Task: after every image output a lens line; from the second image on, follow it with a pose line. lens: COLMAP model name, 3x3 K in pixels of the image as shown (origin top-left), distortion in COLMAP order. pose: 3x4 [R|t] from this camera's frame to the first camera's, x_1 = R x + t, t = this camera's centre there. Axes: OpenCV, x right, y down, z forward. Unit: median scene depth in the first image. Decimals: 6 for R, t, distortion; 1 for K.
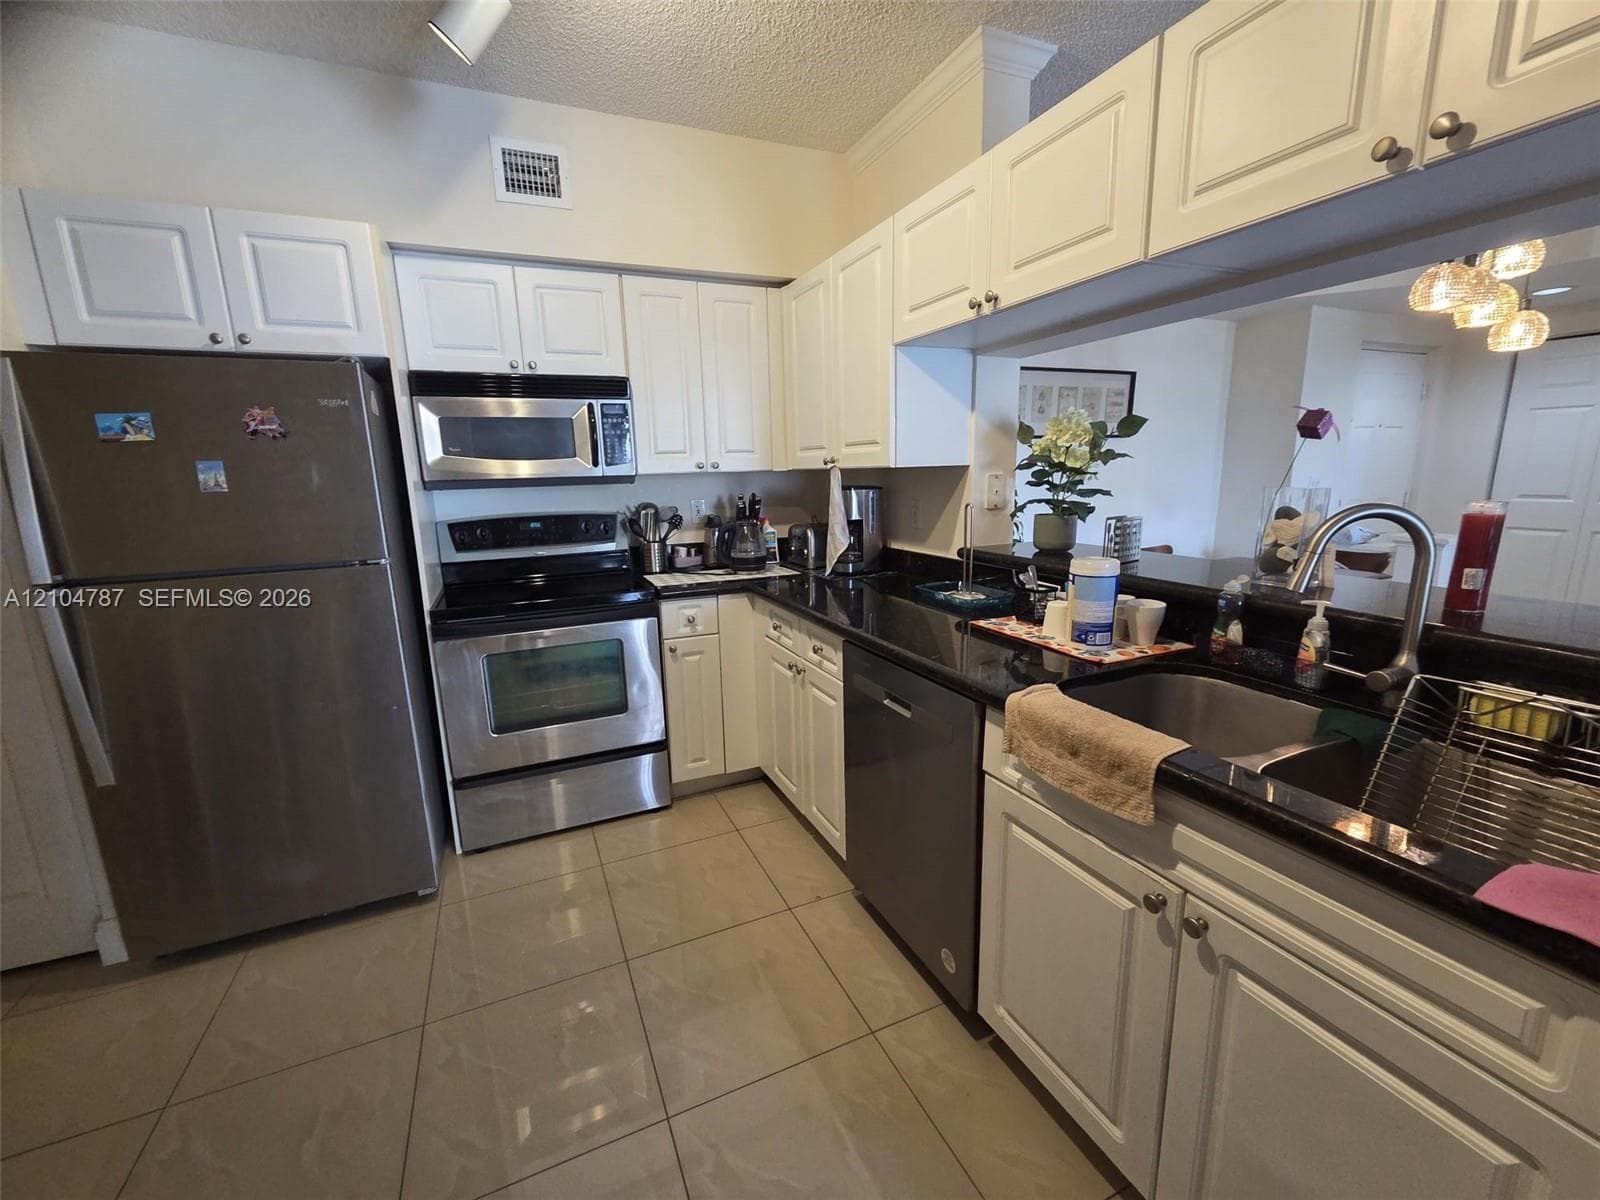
lens RADIAL K [[654.7, 0, 800.0], [0, 654.7, 600.0], [0, 0, 1]] dist [0.000497, 0.000189]
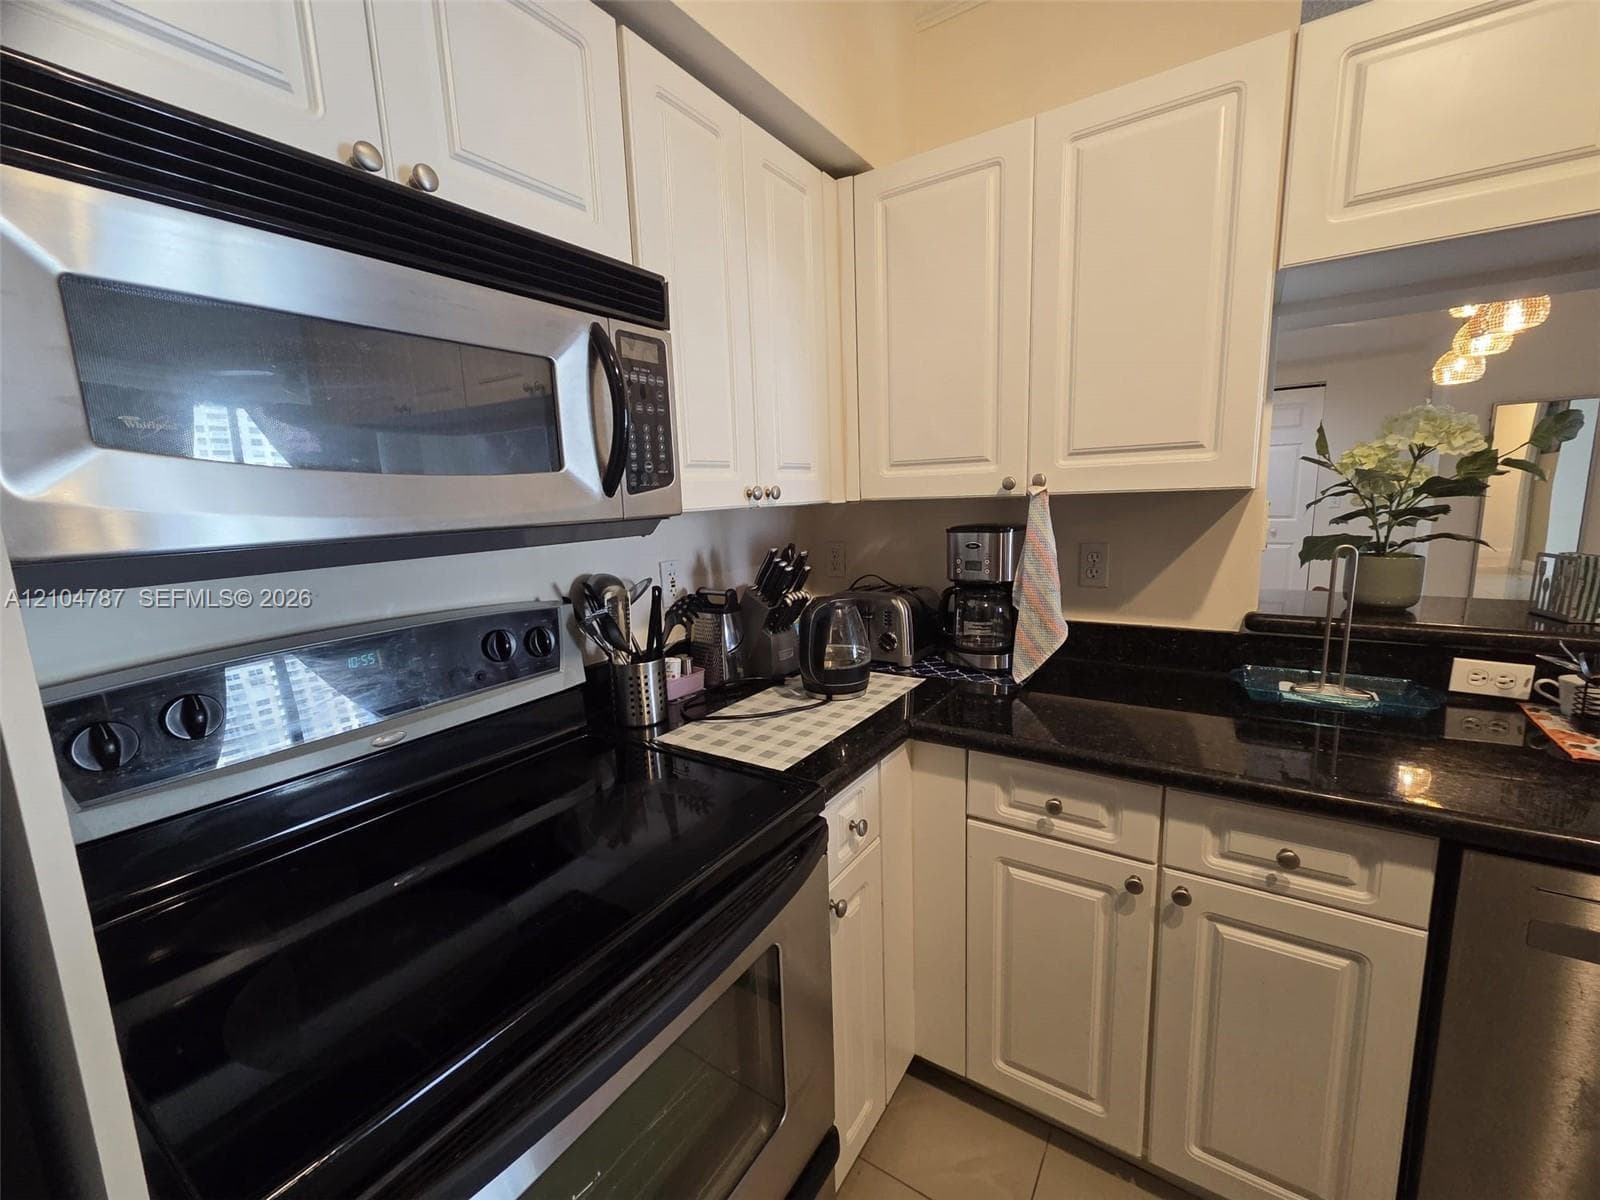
lens RADIAL K [[654.7, 0, 800.0], [0, 654.7, 600.0], [0, 0, 1]] dist [0.000497, 0.000189]
pose [[0.844978, -0.091521, 0.526912, -0.422745], [0.121538, 0.992331, -0.022543, -0.120907], [-0.520808, 0.083088, 0.849621, 0.622236]]
